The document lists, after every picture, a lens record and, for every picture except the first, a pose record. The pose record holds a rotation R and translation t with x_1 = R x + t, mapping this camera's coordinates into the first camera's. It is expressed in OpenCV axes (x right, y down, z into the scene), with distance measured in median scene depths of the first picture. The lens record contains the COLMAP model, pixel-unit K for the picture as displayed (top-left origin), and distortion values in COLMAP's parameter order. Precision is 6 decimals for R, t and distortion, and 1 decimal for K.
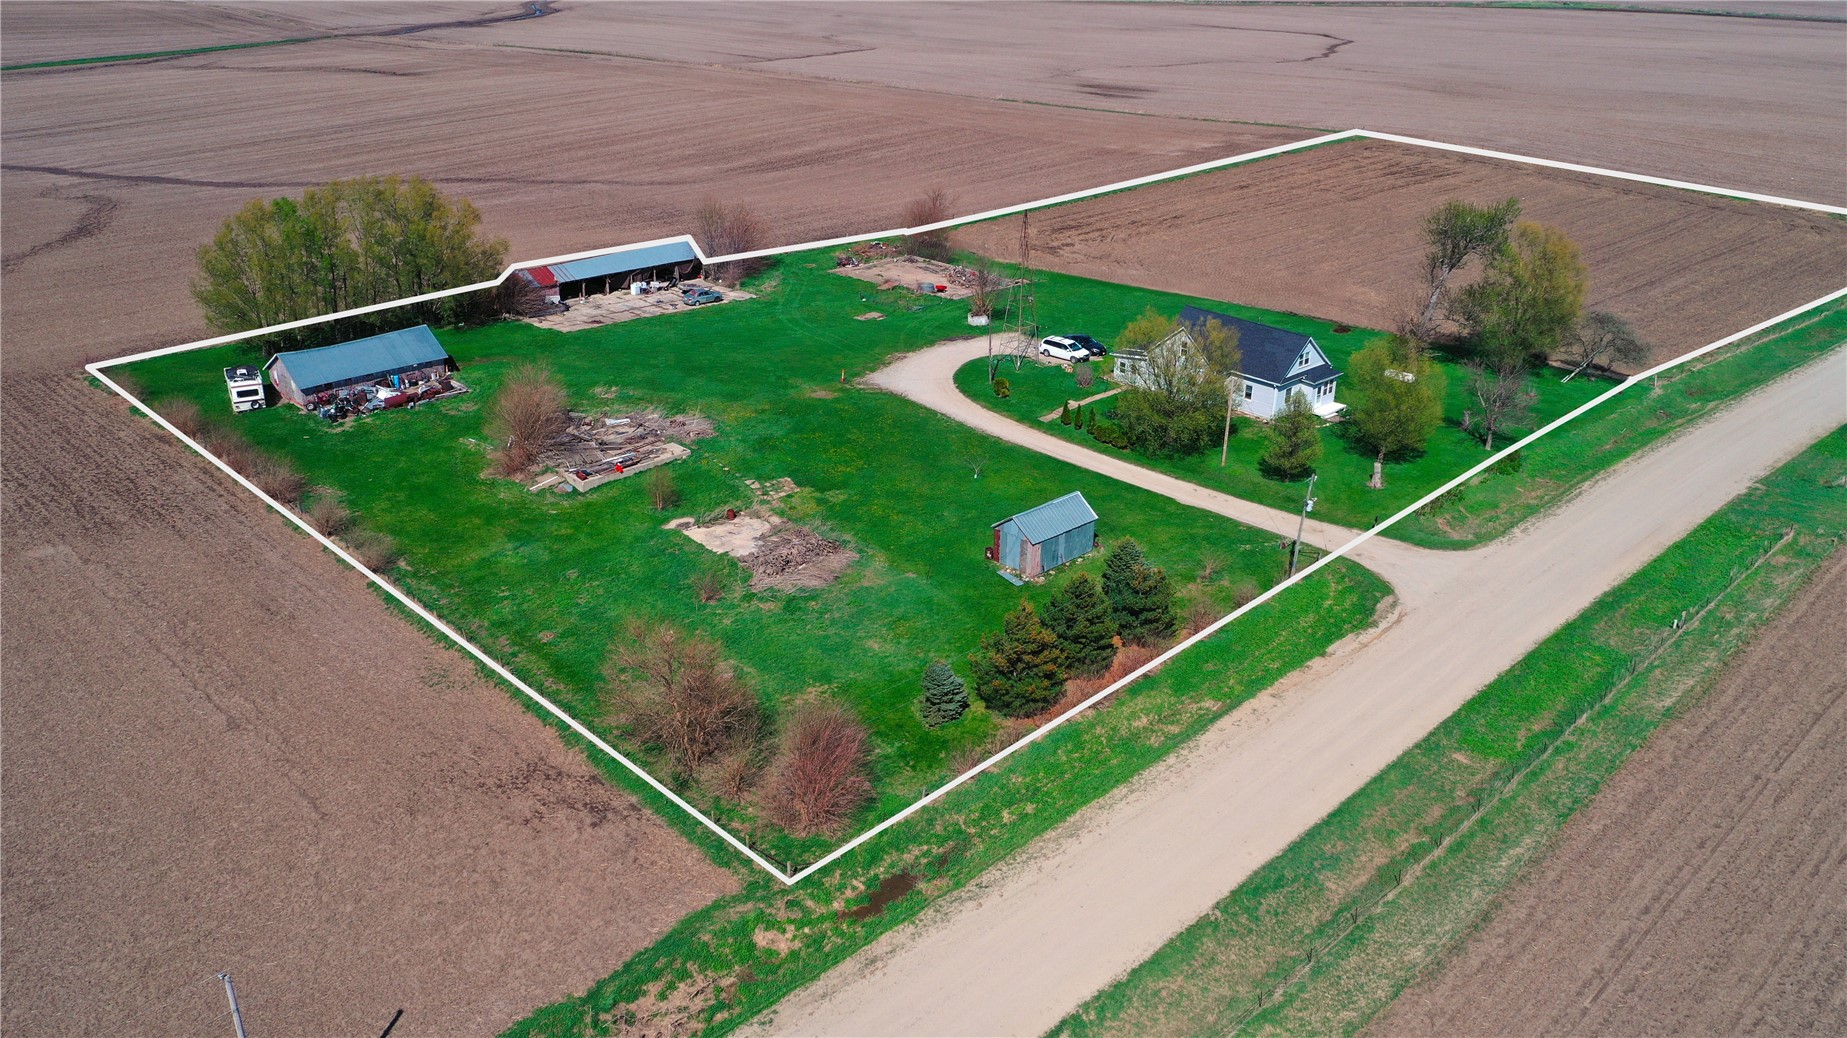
lens RADIAL K [[1458.5, 0, 920.2], [0, 1458.5, 512.7], [0, 0, 1]] dist [-0.007464, 0.000961]
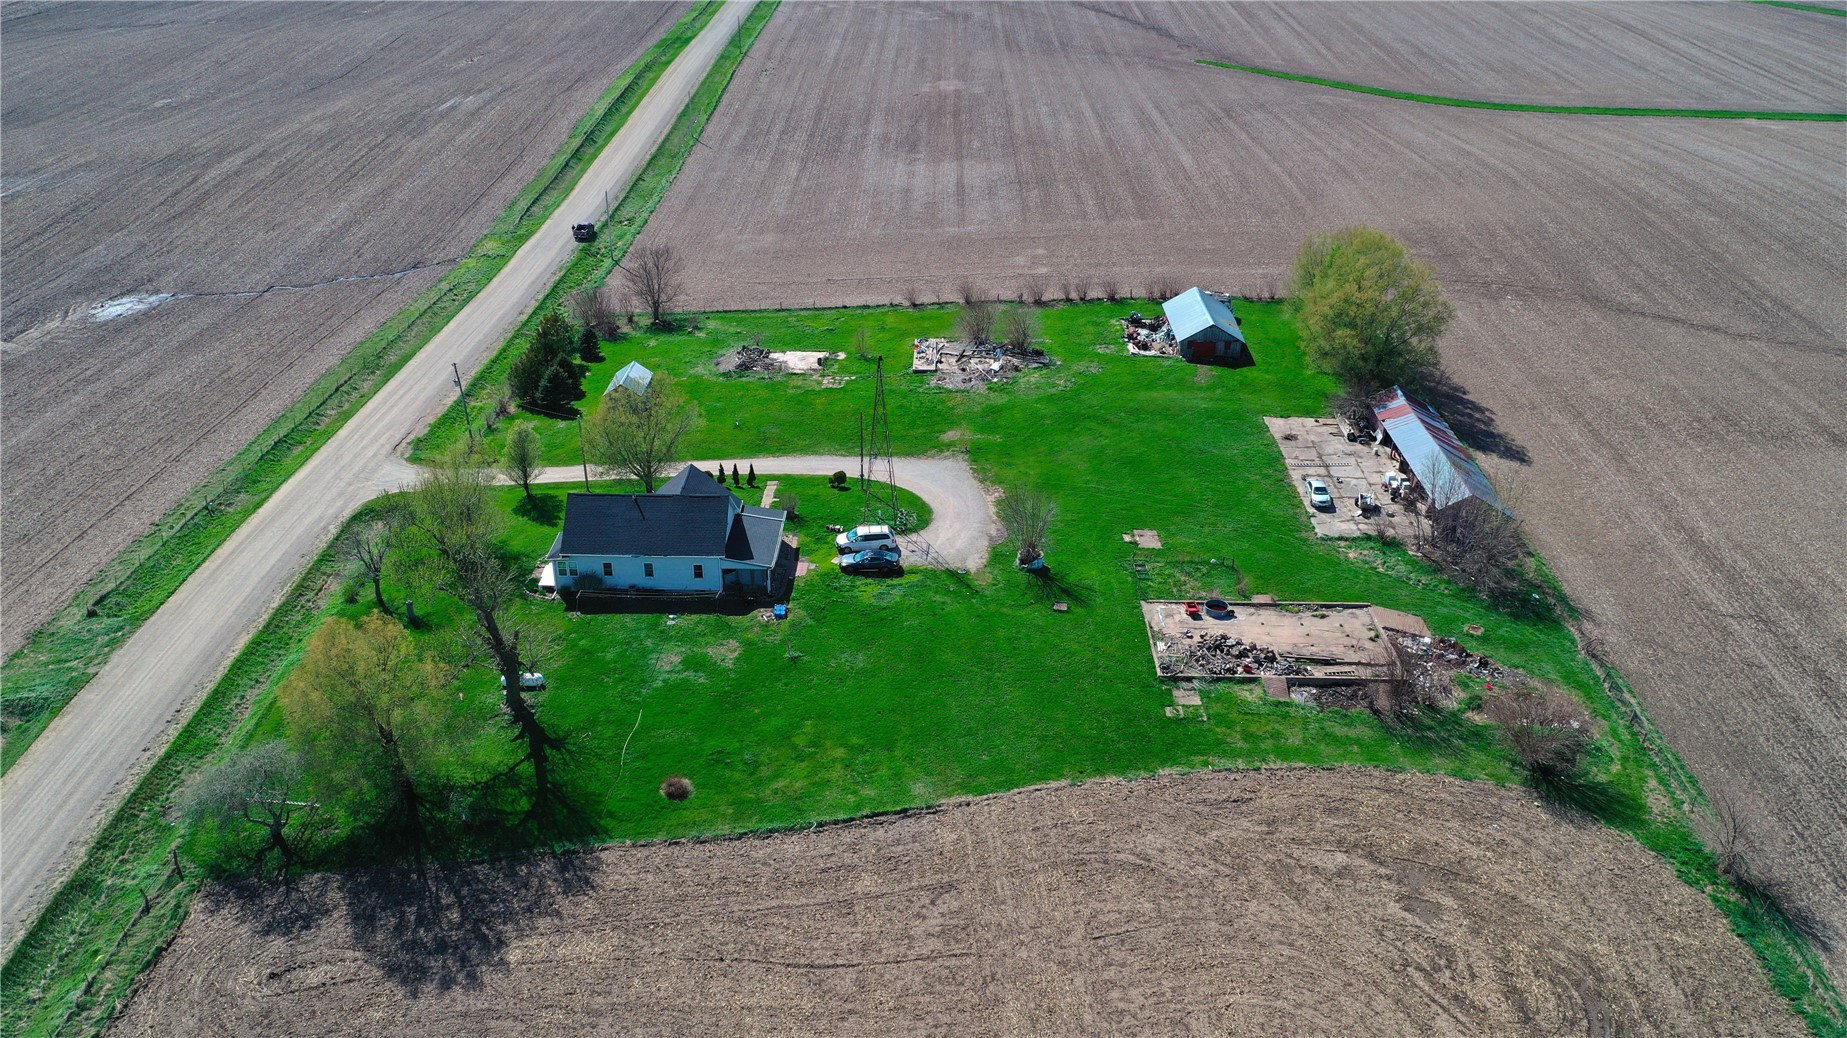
lens RADIAL K [[1458.5, 0, 920.2], [0, 1458.5, 512.7], [0, 0, 1]] dist [-0.007464, 0.000961]
pose [[-0.707413, 0.296679, -0.641521, 0.780379], [-0.299907, 0.695886, 0.652532, -0.867507], [0.640018, 0.654006, -0.403302, 1.671442]]
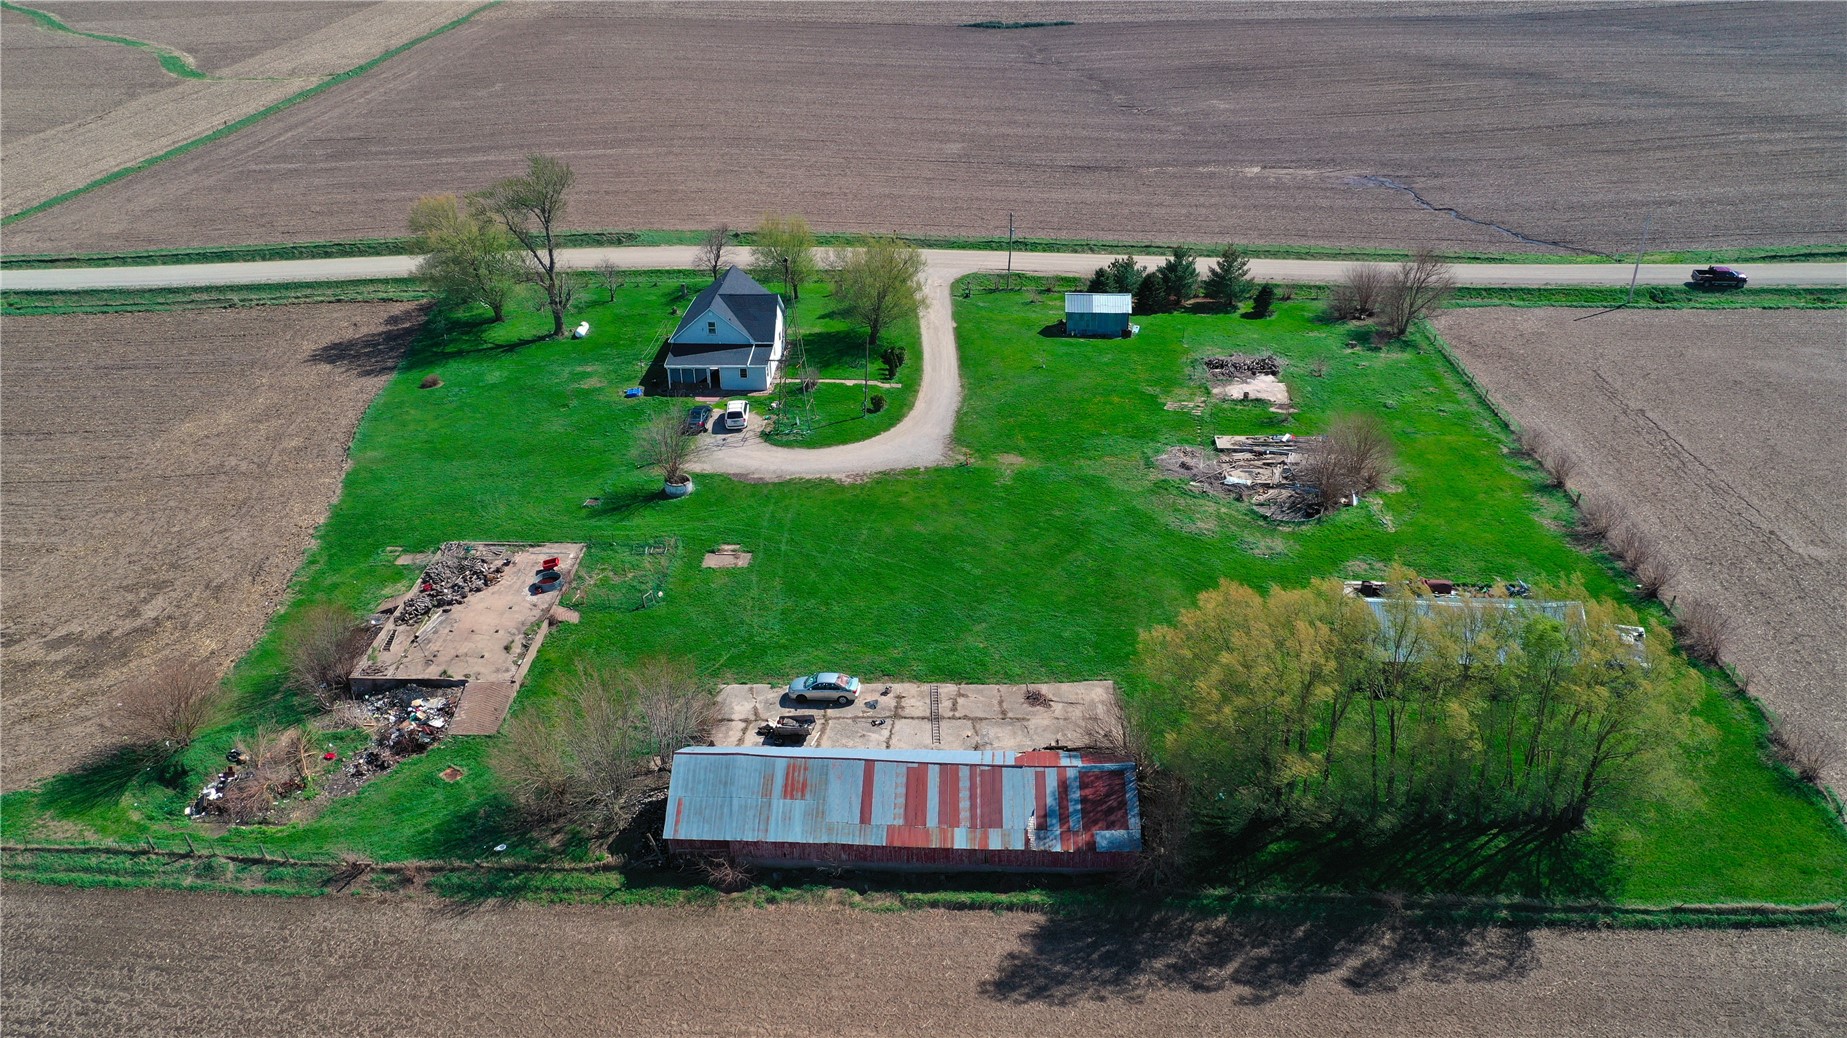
lens RADIAL K [[1458.5, 0, 920.2], [0, 1458.5, 512.7], [0, 0, 1]] dist [-0.007464, 0.000961]
pose [[-0.678156, -0.342181, 0.650398, -0.737057], [0.299317, 0.679668, 0.669672, -0.798228], [-0.671203, 0.648817, -0.358500, 1.582908]]
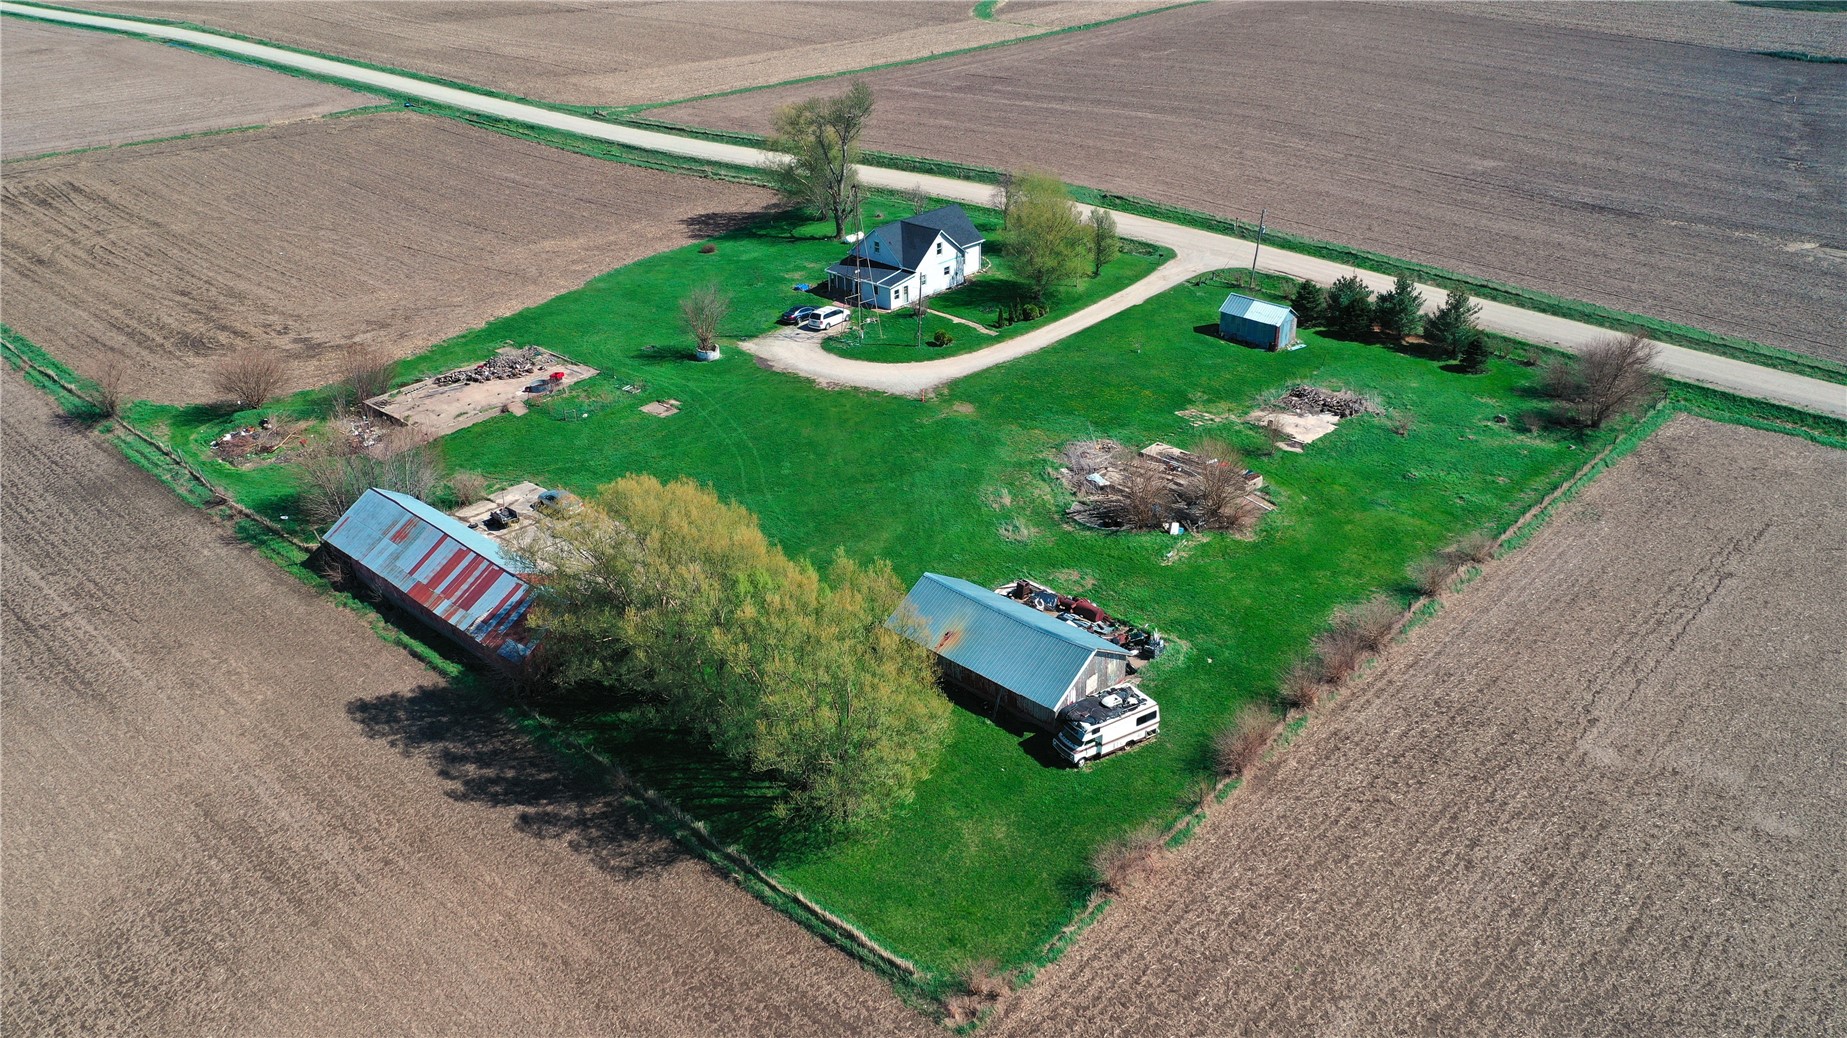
lens RADIAL K [[1449.3, 0, 923.5], [0, 1449.3, 519.0], [0, 0, 1]] dist [0.000121, 0.003477]
pose [[-0.059568, -0.472497, 0.879317, -1.087401], [0.412670, 0.790428, 0.452689, -0.538478], [-0.908931, 0.389833, 0.147901, 1.028824]]
